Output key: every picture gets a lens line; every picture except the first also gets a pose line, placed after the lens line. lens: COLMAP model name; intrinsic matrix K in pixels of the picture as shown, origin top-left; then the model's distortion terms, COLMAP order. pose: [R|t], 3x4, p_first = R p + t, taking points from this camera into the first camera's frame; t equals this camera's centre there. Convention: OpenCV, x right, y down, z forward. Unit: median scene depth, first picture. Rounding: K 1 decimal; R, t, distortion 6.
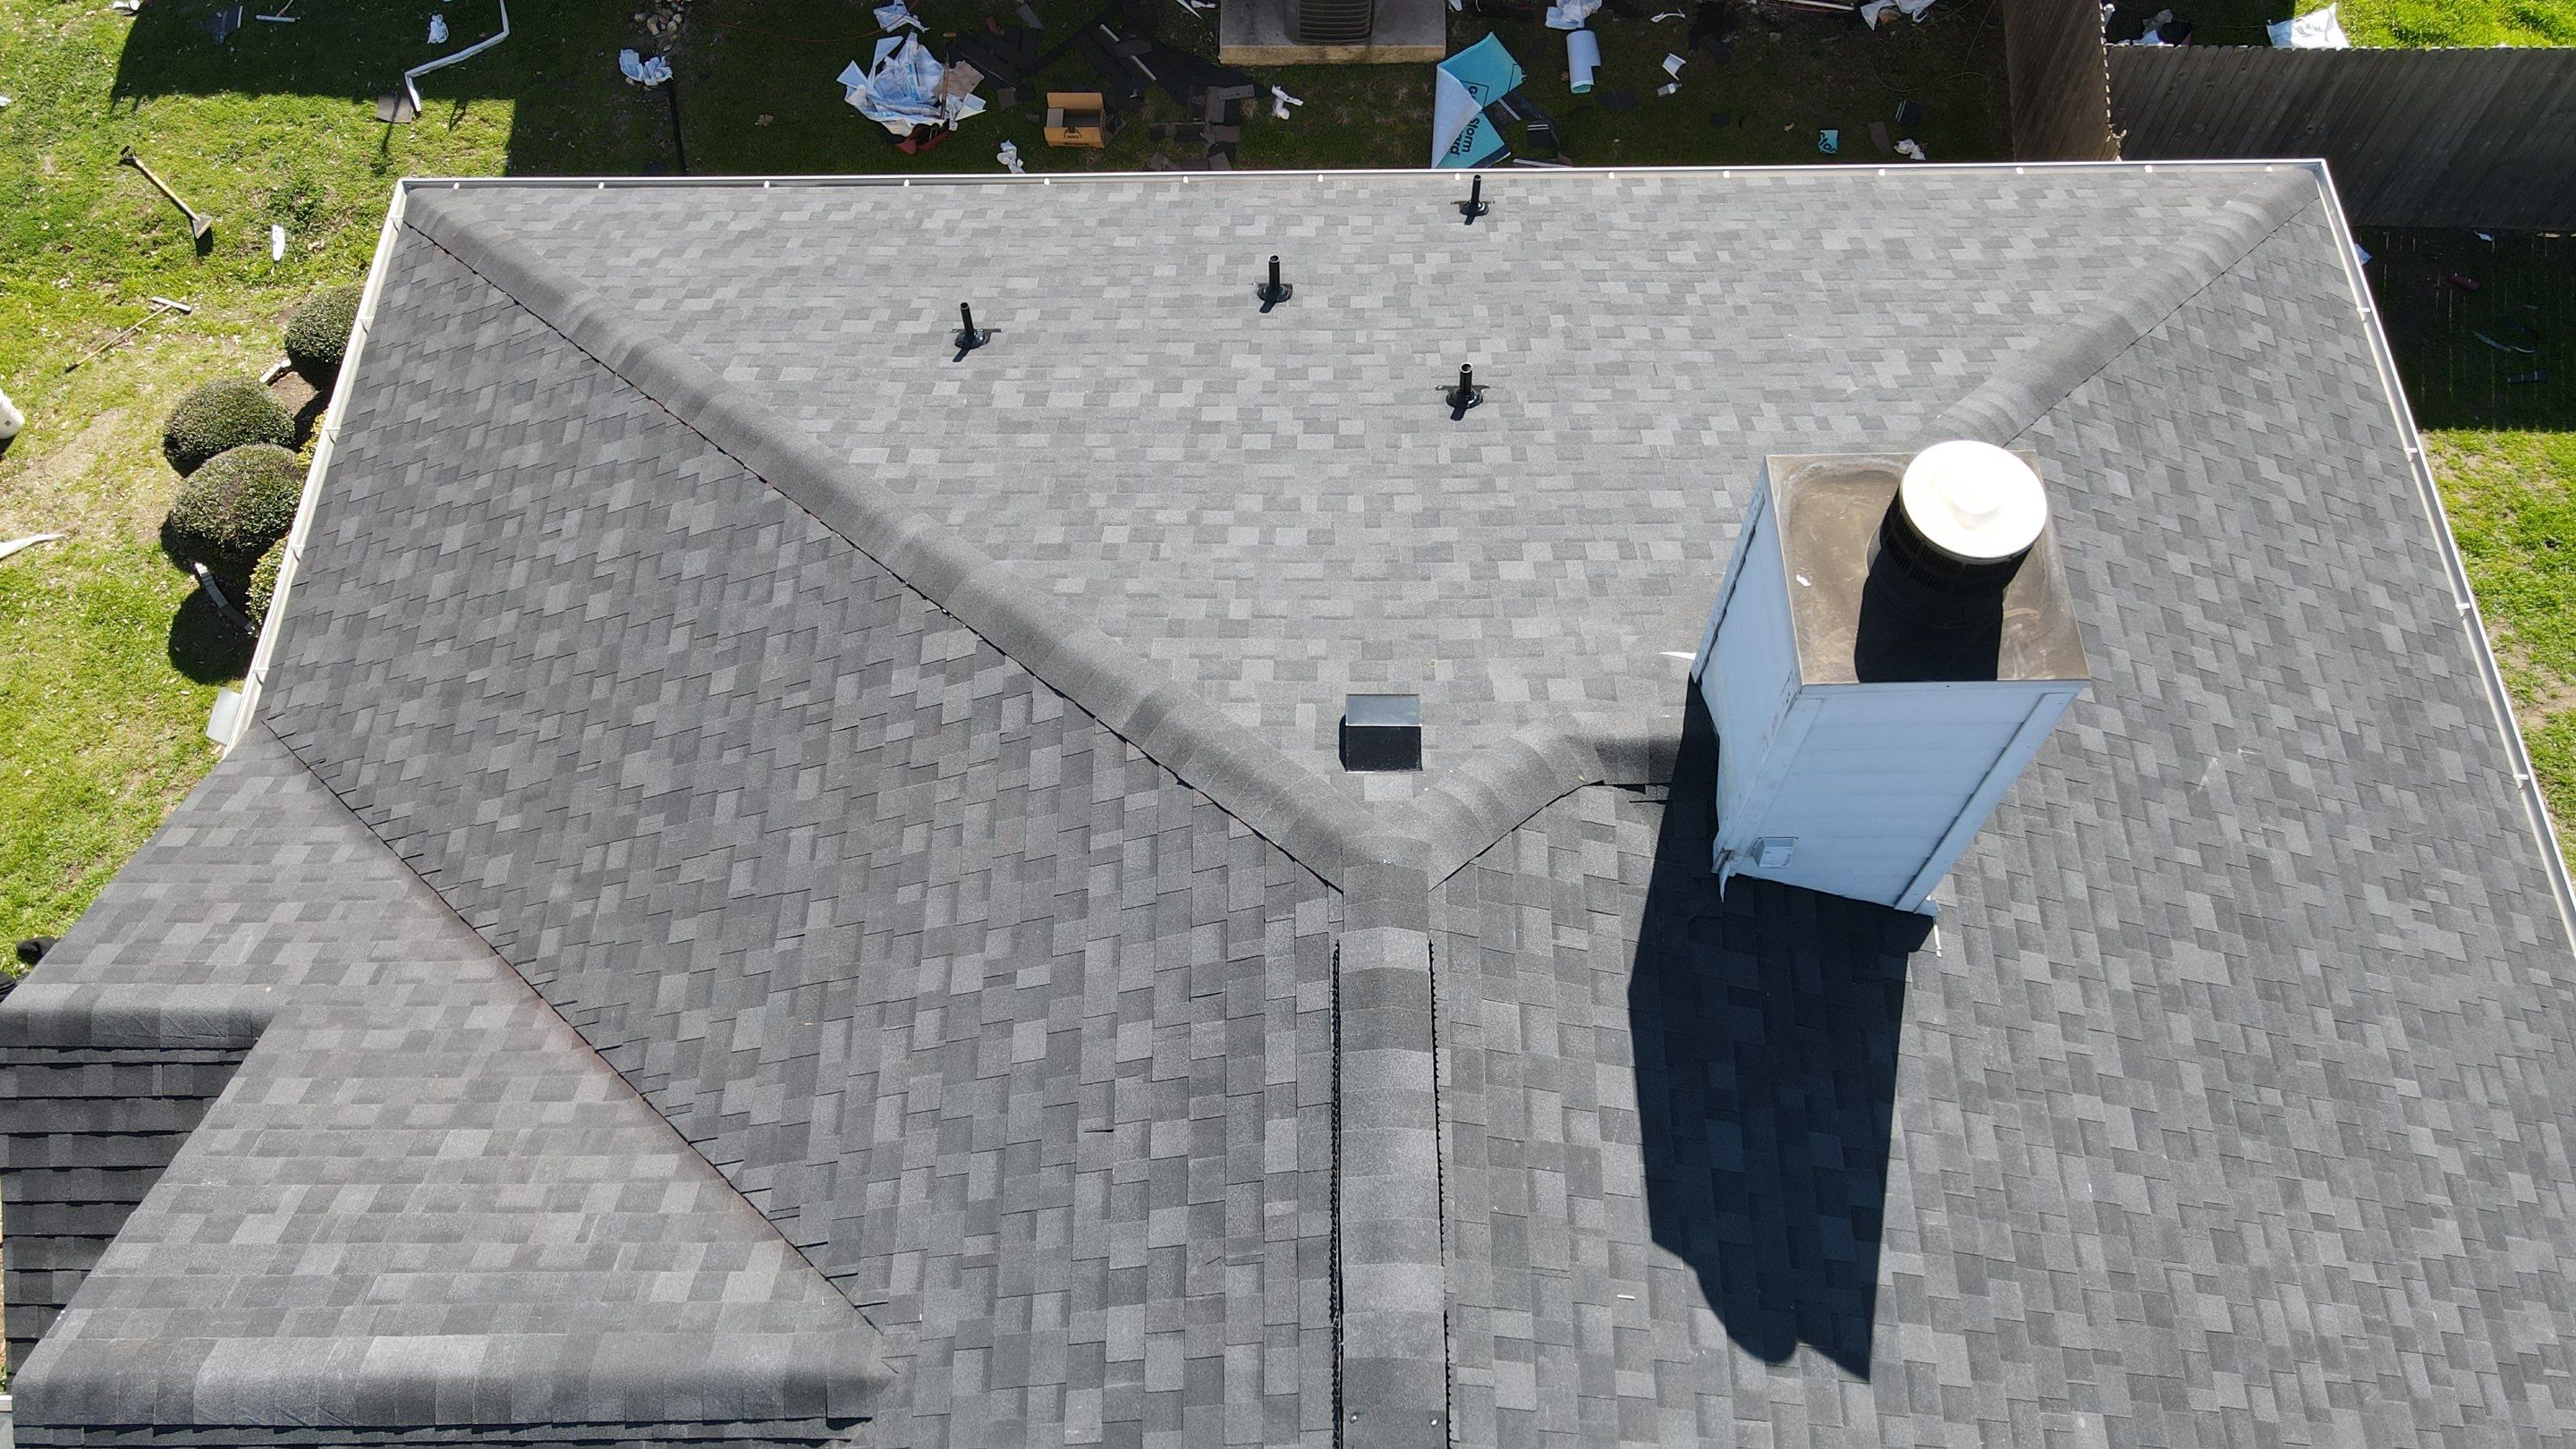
lens RADIAL K [[1897.0, 0, 1285.5], [0, 1897.0, 722.7], [0, 0, 1]] dist [0.011506, 0.015671]
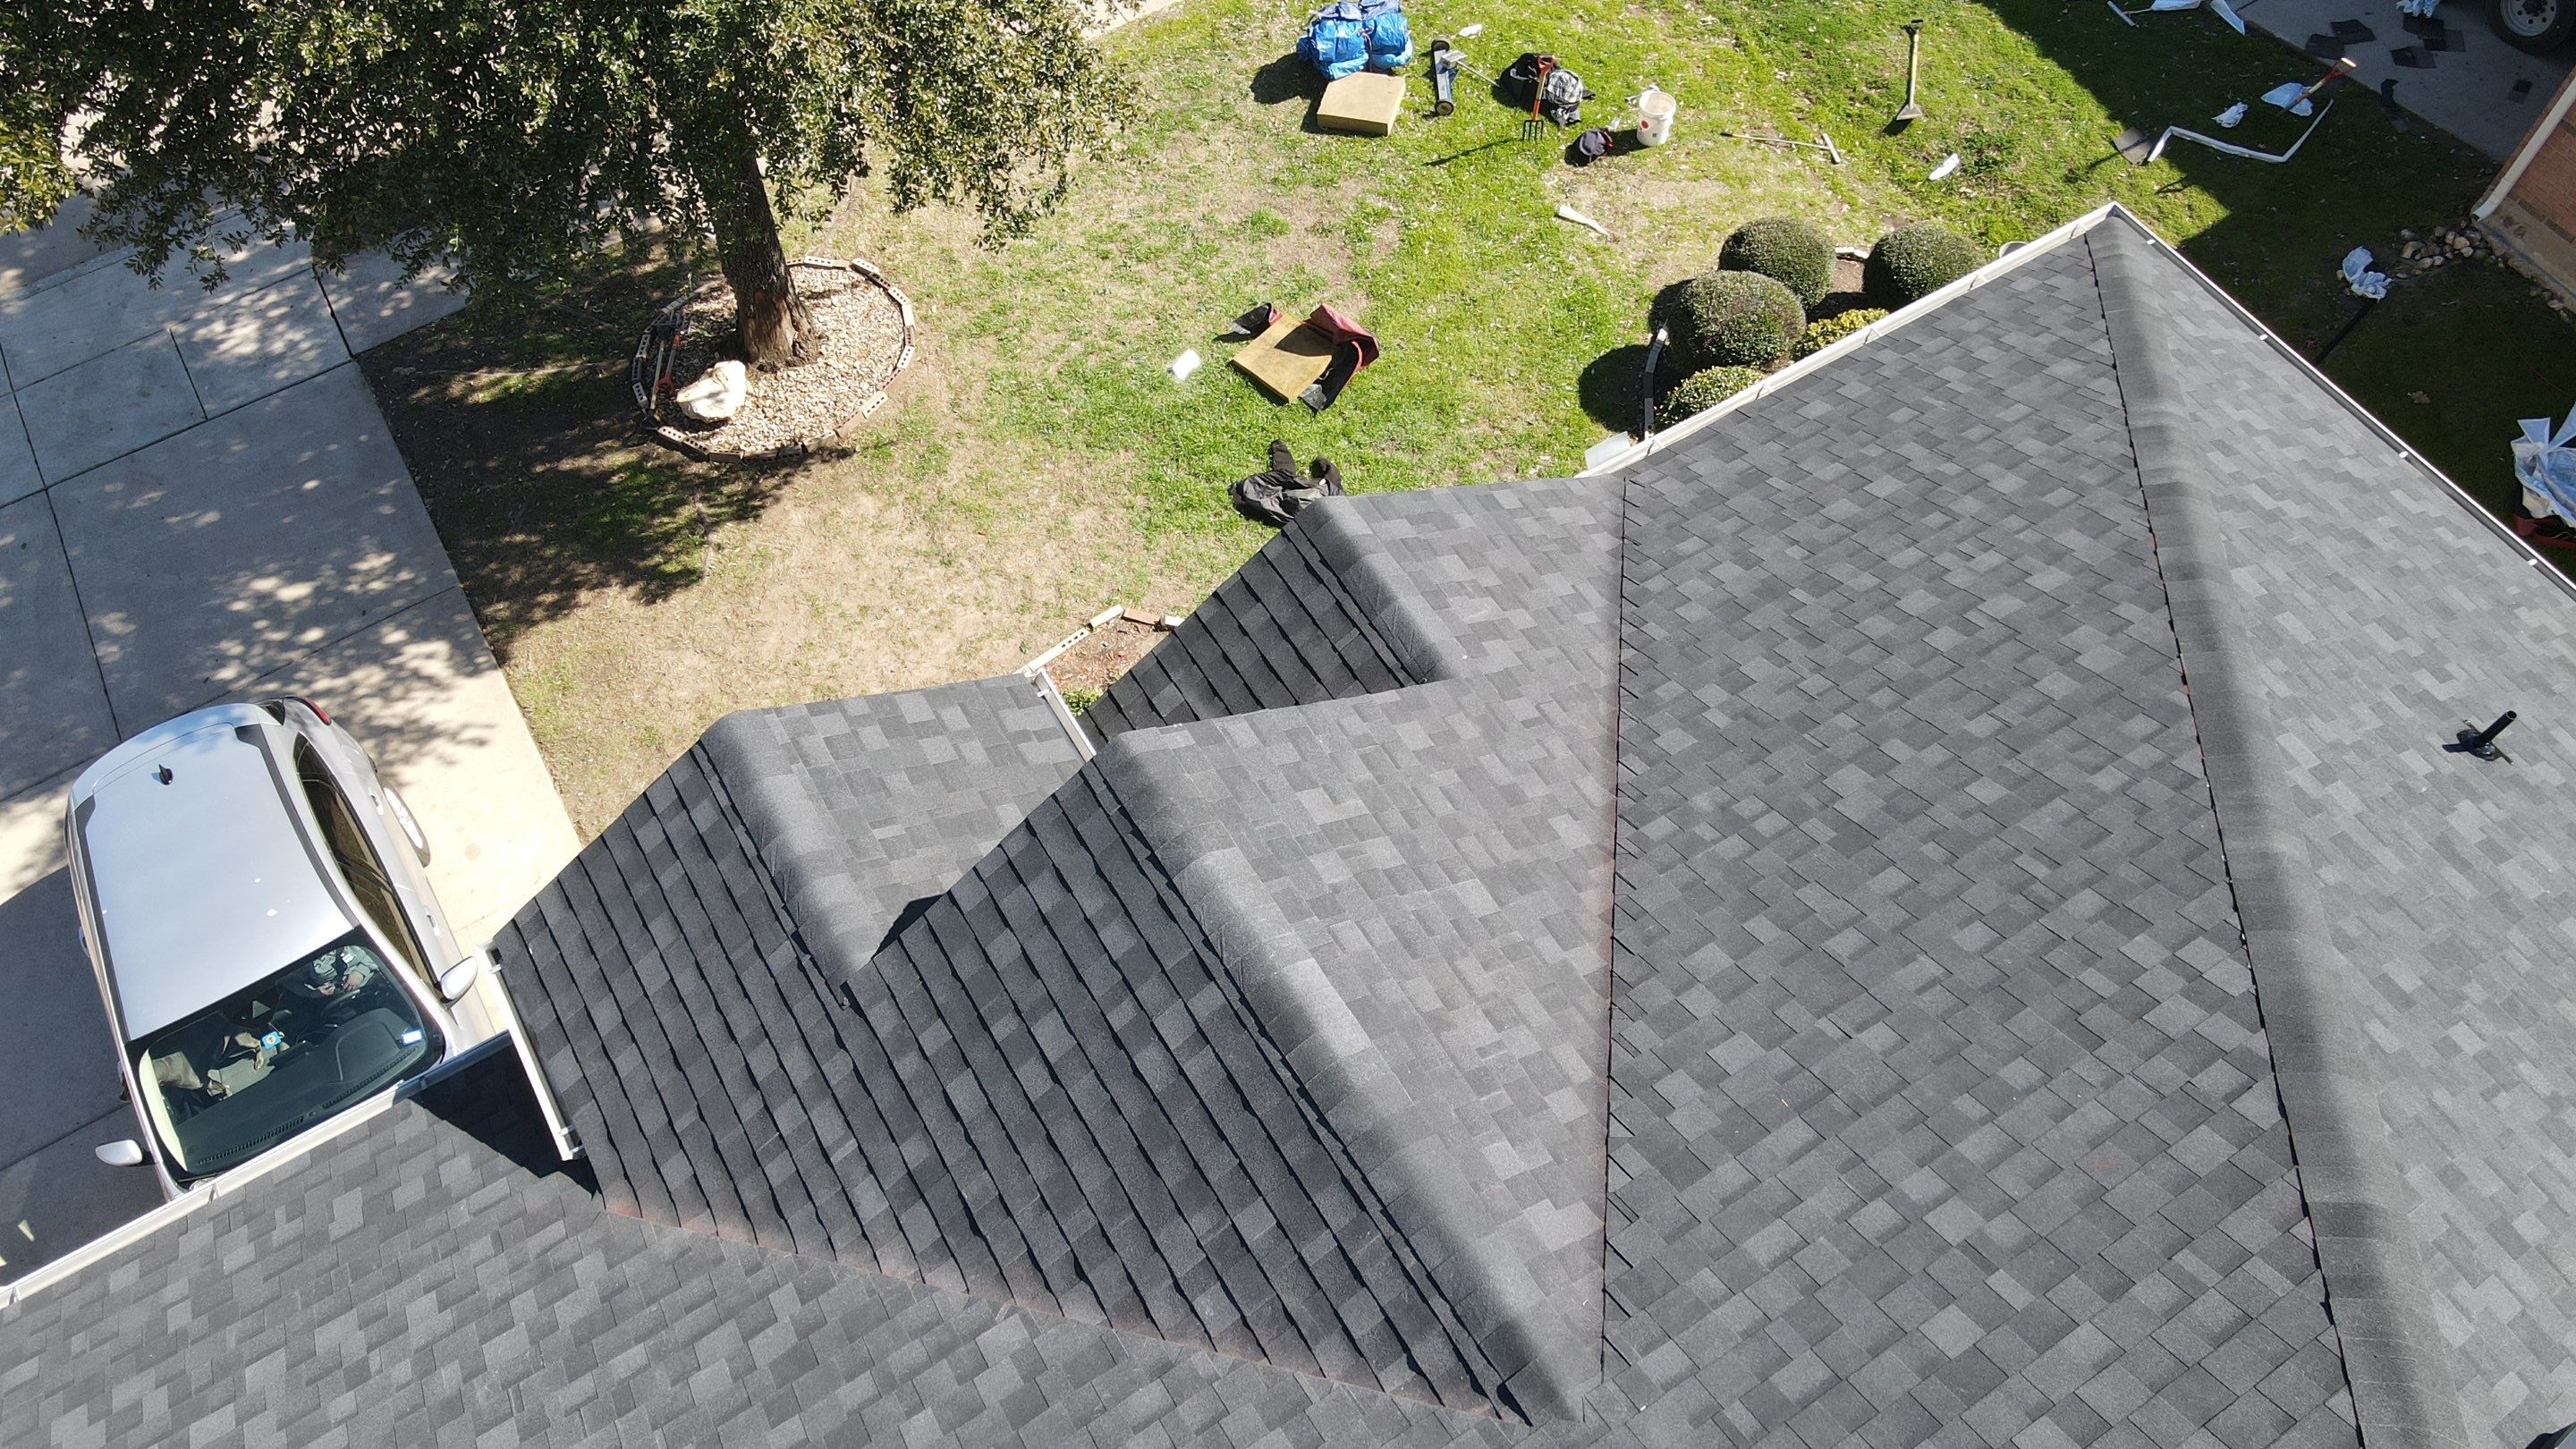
lens RADIAL K [[1897.0, 0, 1284.2], [0, 1897.0, 720.6], [0, 0, 1]] dist [0.011506, 0.015671]
pose [[0.527269, 0.734844, -0.426604, -0.104071], [-0.750067, 0.638427, 0.172657, 0.053435], [0.399232, 0.228945, 0.887805, 0.022038]]
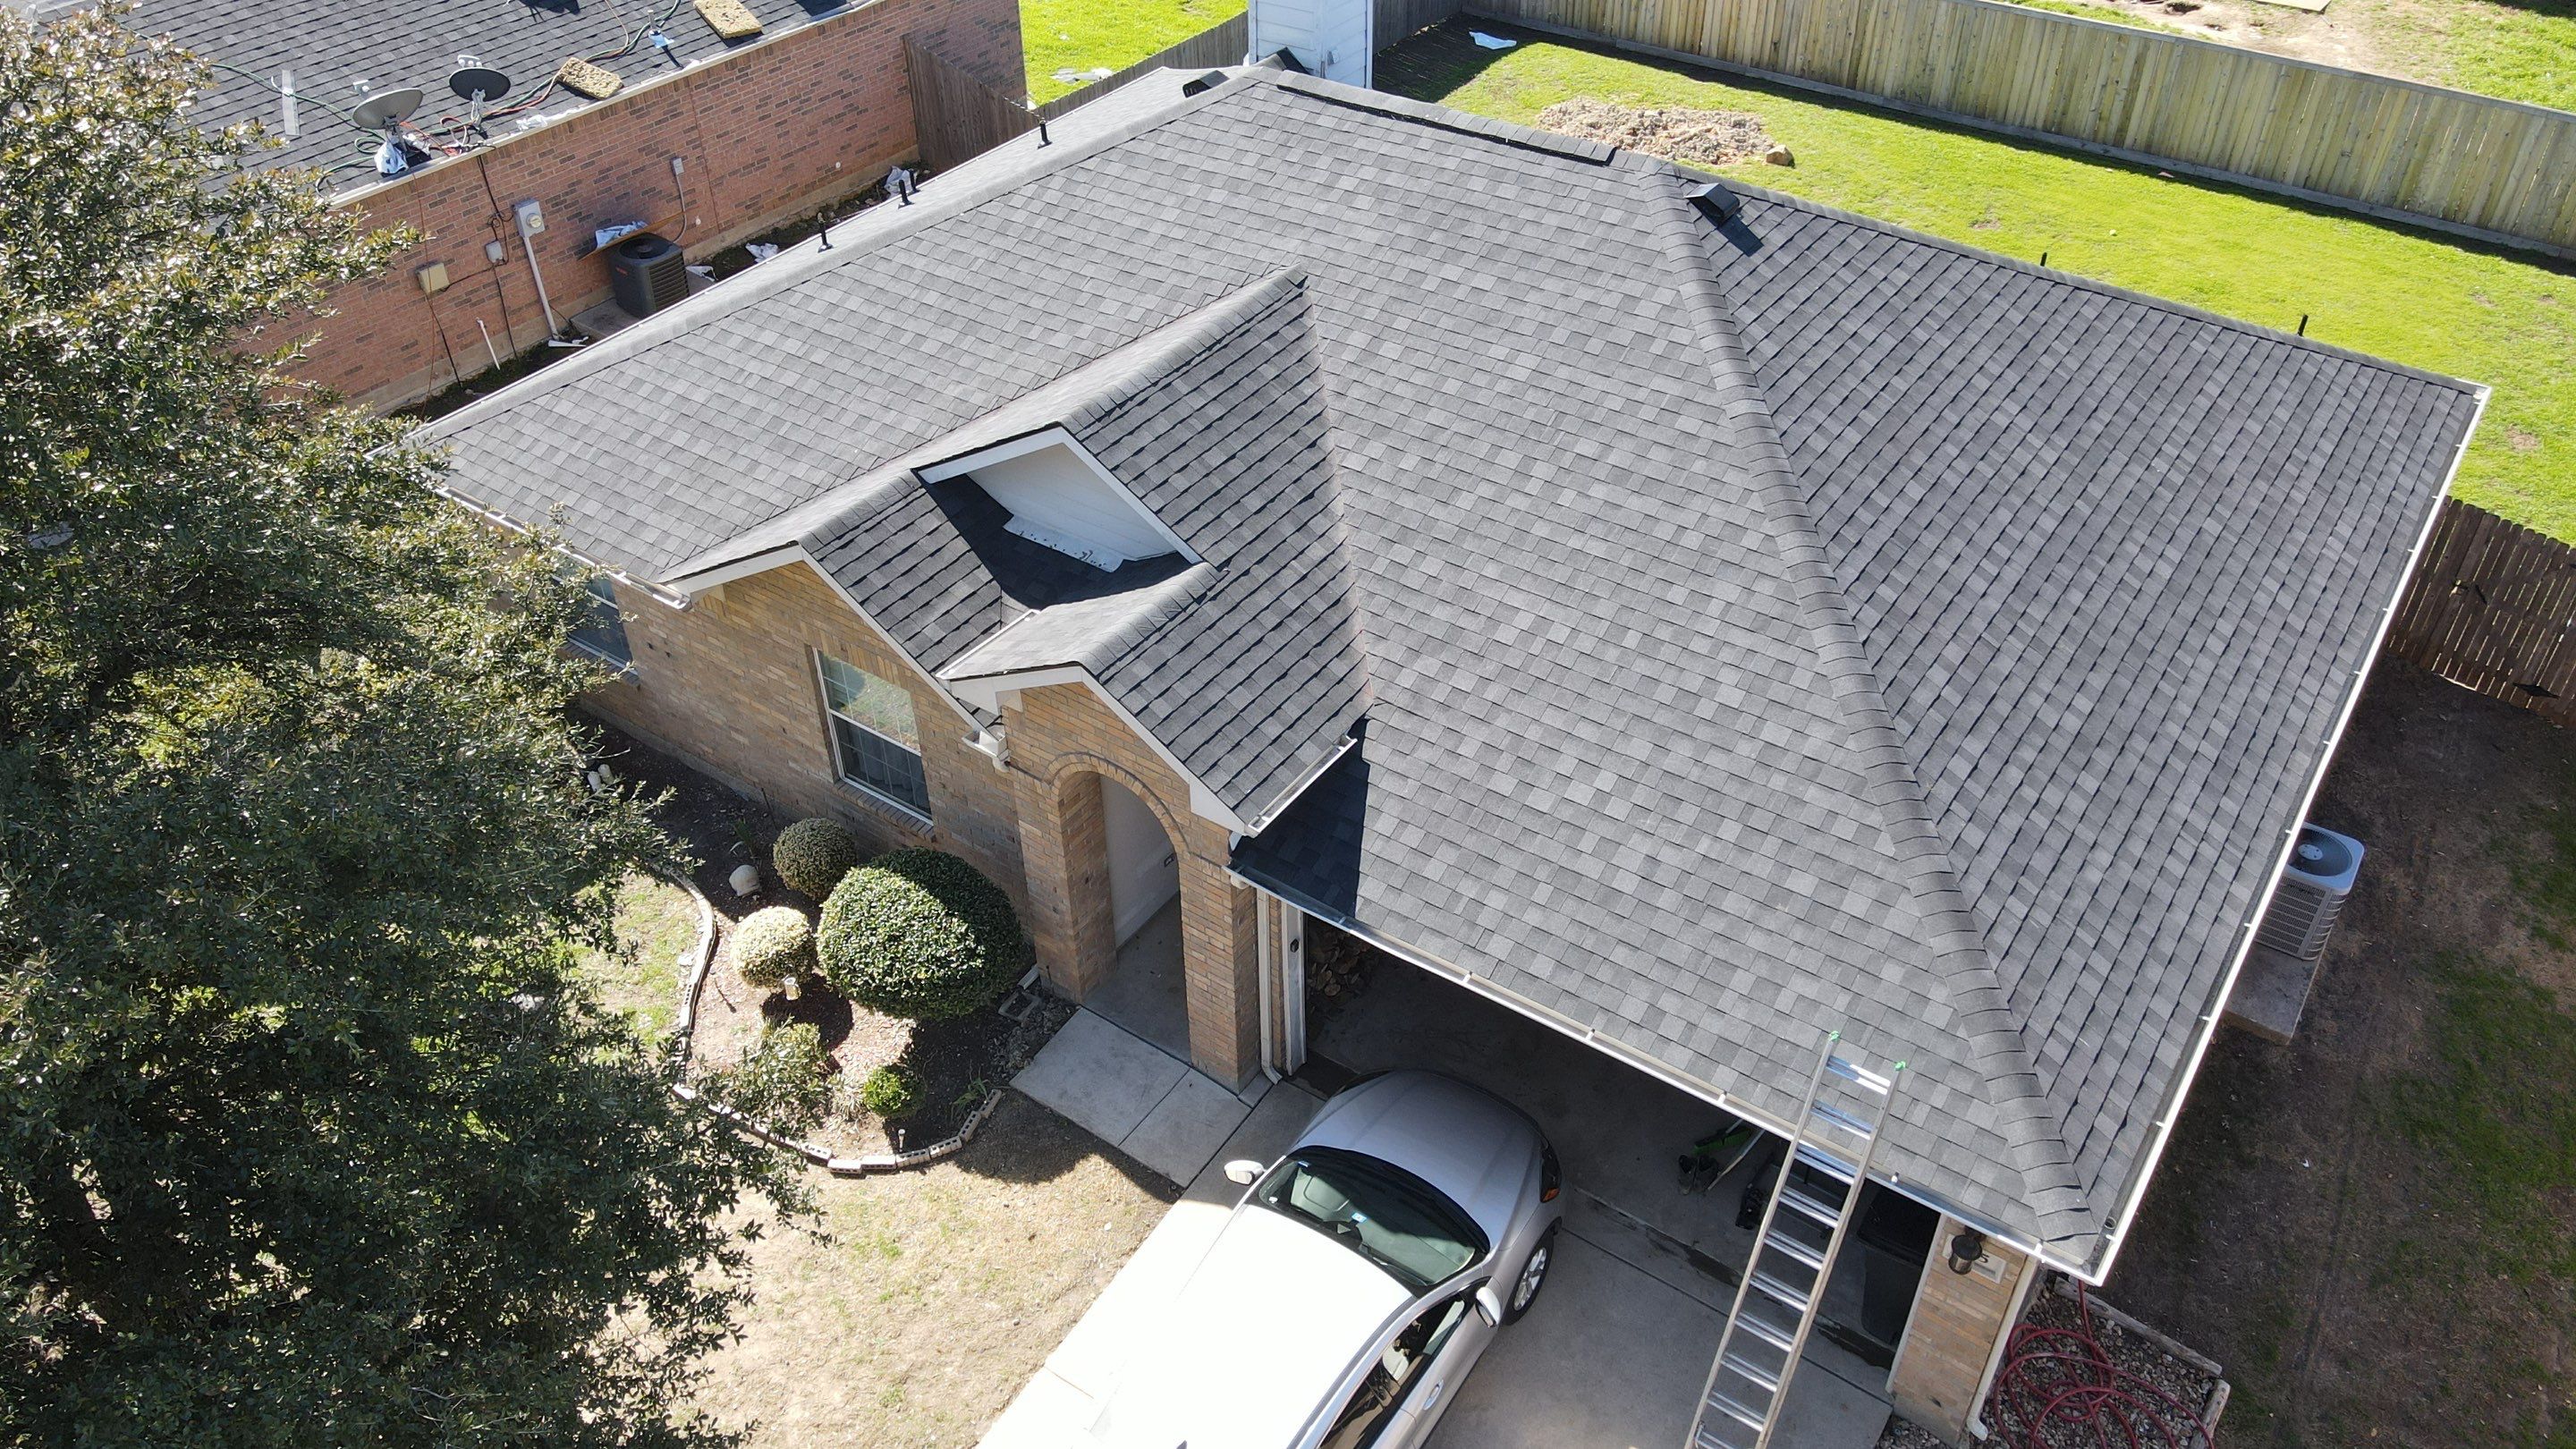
lens RADIAL K [[1897.0, 0, 1301.4], [0, 1897.0, 731.7], [0, 0, 1]] dist [0.011506, 0.015671]
pose [[0.565309, -0.508807, 0.649263, -1.572637], [0.731236, 0.673360, -0.108991, 0.767431], [-0.381732, 0.536378, 0.752714, -0.369433]]
